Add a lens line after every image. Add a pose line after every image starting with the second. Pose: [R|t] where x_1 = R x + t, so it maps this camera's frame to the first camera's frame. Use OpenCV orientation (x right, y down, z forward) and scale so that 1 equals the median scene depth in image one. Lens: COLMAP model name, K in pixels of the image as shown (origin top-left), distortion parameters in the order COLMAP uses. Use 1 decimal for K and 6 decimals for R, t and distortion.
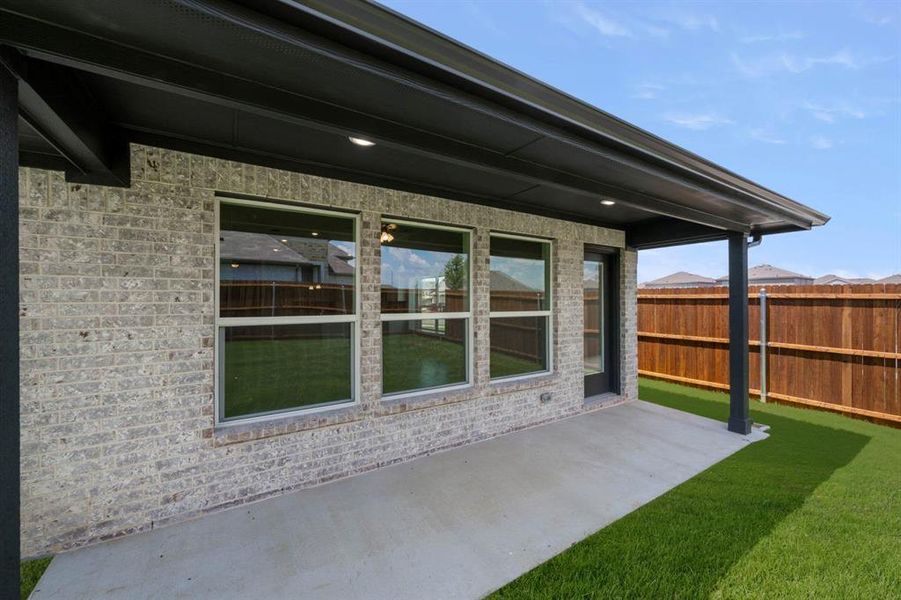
lens RADIAL K [[355.3, 0, 456.2], [0, 355.3, 301.9], [0, 0, 1]] dist [0.002214, -0.000218]
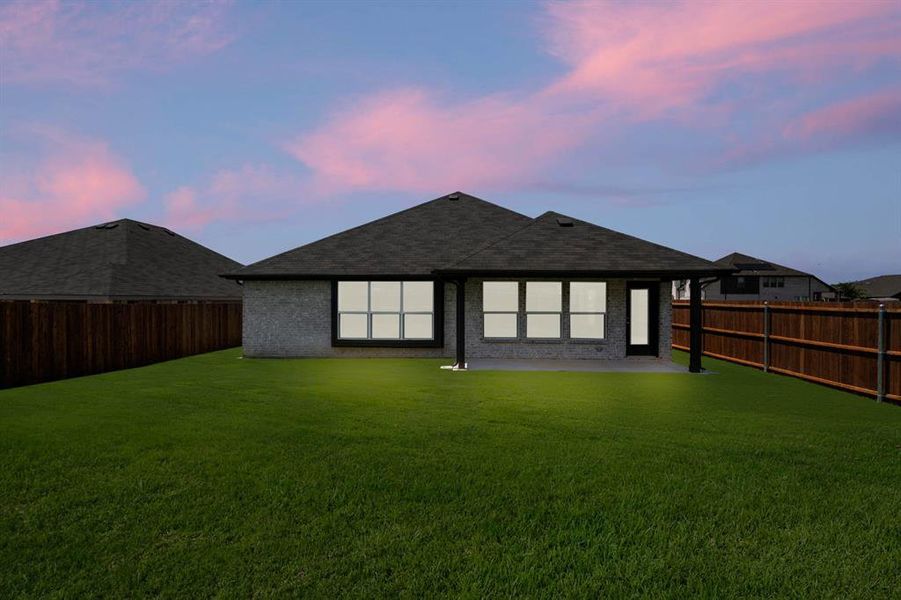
lens RADIAL K [[355.3, 0, 448.6], [0, 355.3, 303.6], [0, 0, 1]] dist [0.002214, -0.000218]
pose [[0.818515, 0.011224, -0.574376, 0.661279], [-0.008446, 0.999936, 0.007504, -0.033739], [0.574423, -0.001291, 0.818558, -1.261105]]
